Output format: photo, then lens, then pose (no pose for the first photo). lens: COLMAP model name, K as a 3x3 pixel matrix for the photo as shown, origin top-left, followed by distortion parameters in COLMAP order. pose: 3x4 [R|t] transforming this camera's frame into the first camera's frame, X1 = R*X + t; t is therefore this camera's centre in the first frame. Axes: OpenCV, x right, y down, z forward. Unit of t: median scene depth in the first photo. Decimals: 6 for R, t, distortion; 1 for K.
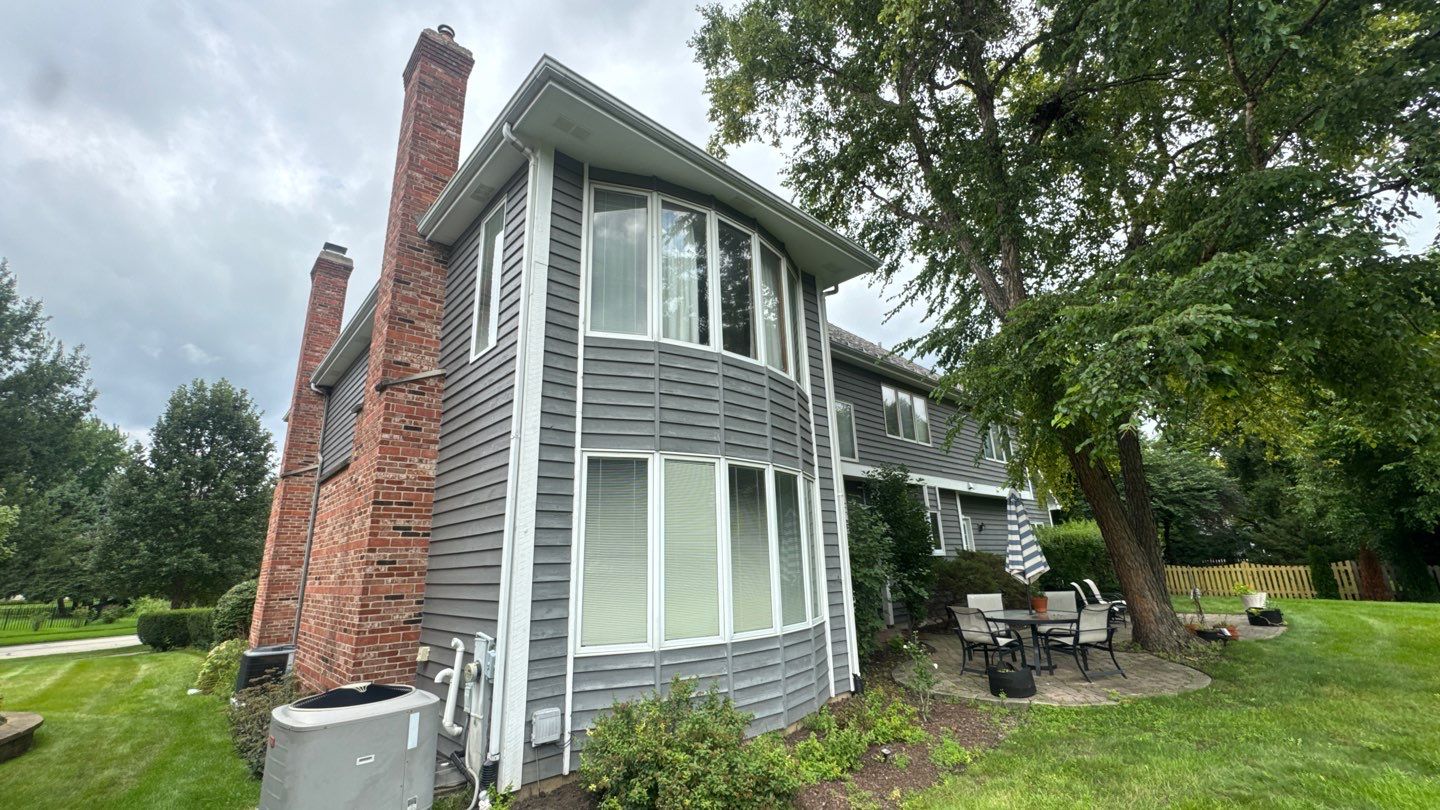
lens RADIAL K [[581.0, 0, 709.3], [0, 581.0, 409.2], [0, 0, 1]] dist [-0.002161, 0.000895]
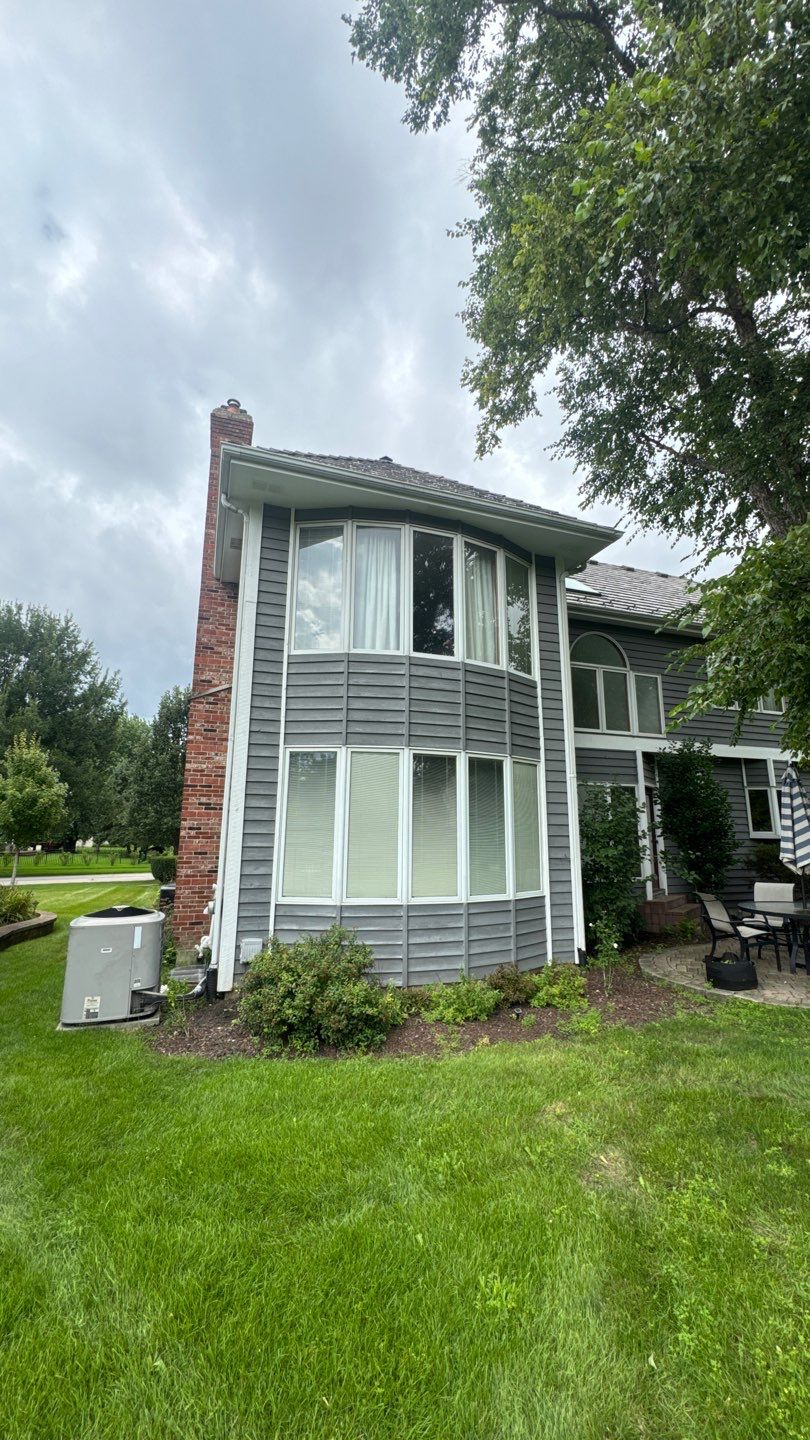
lens RADIAL K [[581.0, 0, 408.0], [0, 581.0, 725.8], [0, 0, 1]] dist [-0.002161, 0.000895]
pose [[0.912873, -0.040416, -0.406238, 0.370736], [0.071713, 0.995490, 0.062110, -0.023688], [0.401896, -0.085831, 0.911654, -0.032702]]
